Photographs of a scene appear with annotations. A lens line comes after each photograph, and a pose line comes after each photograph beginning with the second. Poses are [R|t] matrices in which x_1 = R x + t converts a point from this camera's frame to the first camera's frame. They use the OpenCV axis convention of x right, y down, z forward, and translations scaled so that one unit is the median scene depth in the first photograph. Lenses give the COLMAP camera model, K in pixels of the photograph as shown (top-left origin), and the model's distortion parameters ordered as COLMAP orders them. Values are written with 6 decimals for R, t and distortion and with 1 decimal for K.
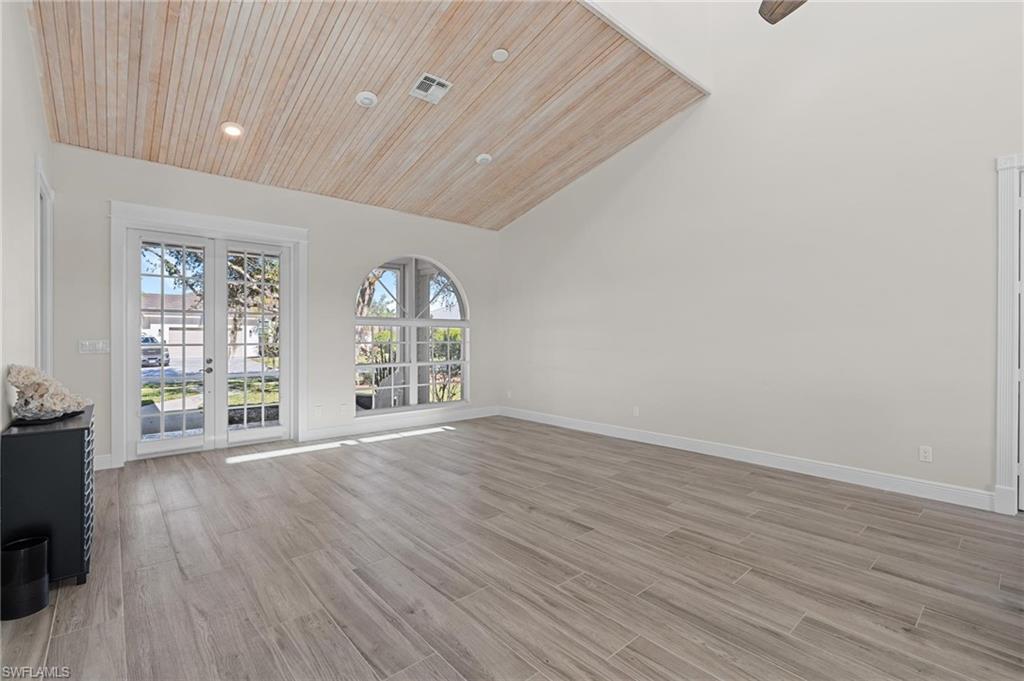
lens RADIAL K [[461.5, 0, 511.1], [0, 461.5, 344.3], [0, 0, 1]] dist [-0.006073, -0.000253]
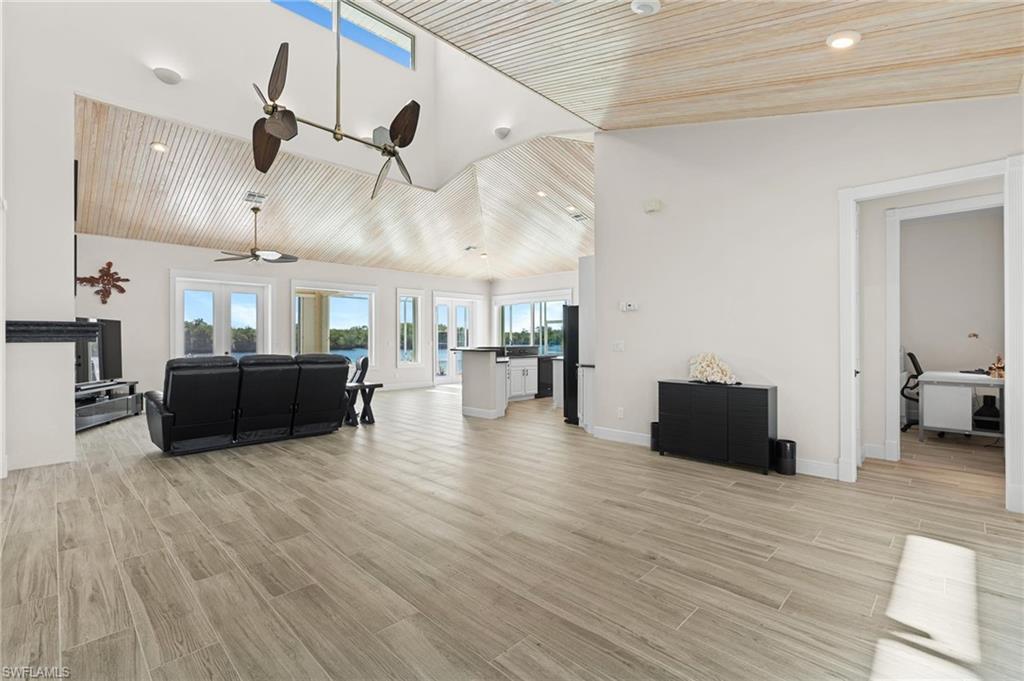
lens RADIAL K [[461.5, 0, 511.5], [0, 461.5, 339.7], [0, 0, 1]] dist [-0.006073, -0.000253]
pose [[-0.996481, 0.004895, -0.083678, -0.051554], [0.005010, 0.999987, -0.001161, -0.010741], [0.083671, -0.001576, -0.996492, 1.998339]]
